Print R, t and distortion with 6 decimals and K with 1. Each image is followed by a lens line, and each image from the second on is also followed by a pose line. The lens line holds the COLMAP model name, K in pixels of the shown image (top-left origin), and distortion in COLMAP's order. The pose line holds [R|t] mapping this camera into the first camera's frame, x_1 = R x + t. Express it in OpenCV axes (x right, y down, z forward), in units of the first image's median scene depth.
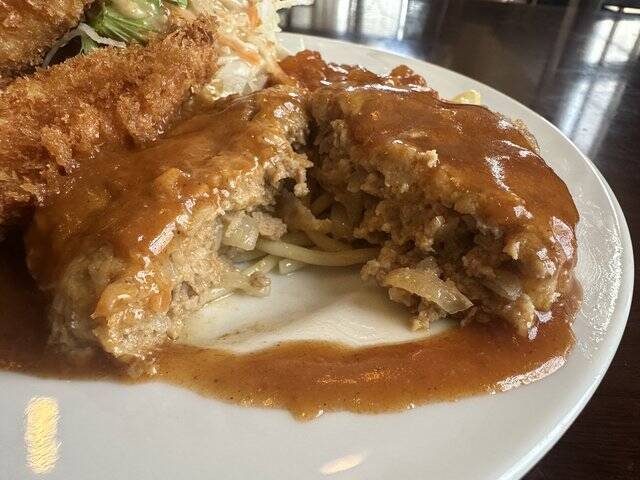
lens RADIAL K [[453.1, 0, 319.3], [0, 453.1, 239.8], [0, 0, 1]] dist [0.001596, -0.001939]
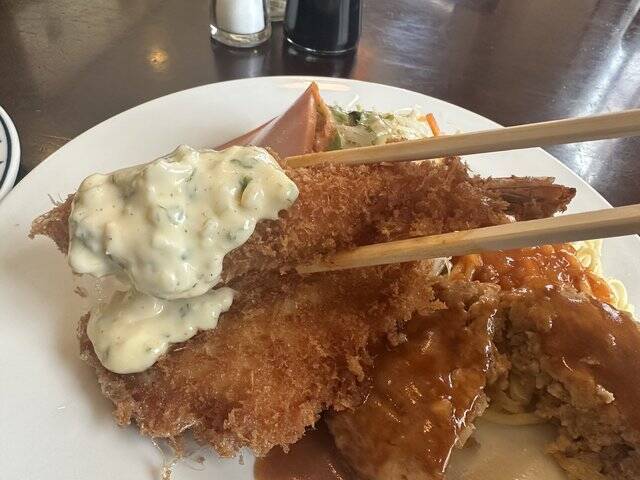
lens RADIAL K [[453.1, 0, 320.7], [0, 453.1, 240.4], [0, 0, 1]] dist [0.001596, -0.001939]
pose [[0.931767, 0.159433, -0.326177, -0.180475], [-0.241509, 0.942999, -0.228968, -0.047733], [0.271080, 0.292119, 0.917160, -0.670312]]
